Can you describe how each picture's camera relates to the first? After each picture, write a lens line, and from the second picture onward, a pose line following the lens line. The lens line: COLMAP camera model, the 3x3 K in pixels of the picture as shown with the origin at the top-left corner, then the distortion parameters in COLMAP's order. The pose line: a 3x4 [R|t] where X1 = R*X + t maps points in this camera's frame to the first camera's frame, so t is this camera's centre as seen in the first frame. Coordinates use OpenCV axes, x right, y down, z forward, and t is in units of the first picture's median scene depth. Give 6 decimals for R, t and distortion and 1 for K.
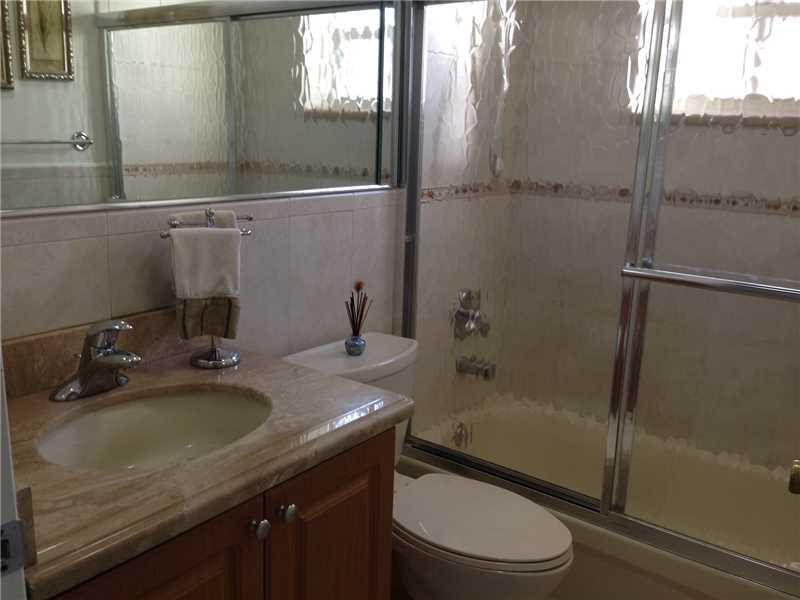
lens RADIAL K [[748.3, 0, 401.2], [0, 748.3, 303.1], [0, 0, 1]] dist [0.131458, -0.232825]
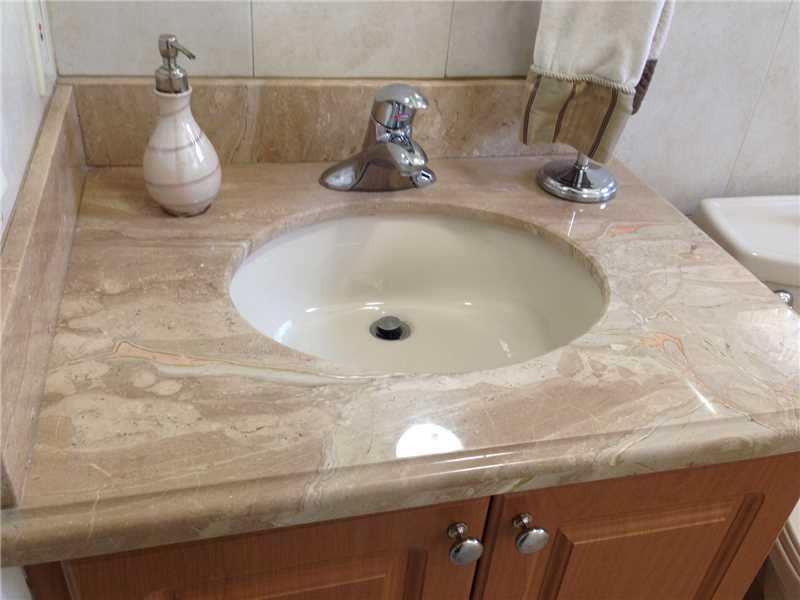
lens RADIAL K [[748.3, 0, 401.2], [0, 748.3, 303.1], [0, 0, 1]] dist [0.131458, -0.232825]
pose [[0.776359, 0.384459, -0.499458, -0.012972], [-0.201903, 0.902363, 0.380758, -0.049208], [0.597078, -0.194762, 0.778181, 0.475909]]
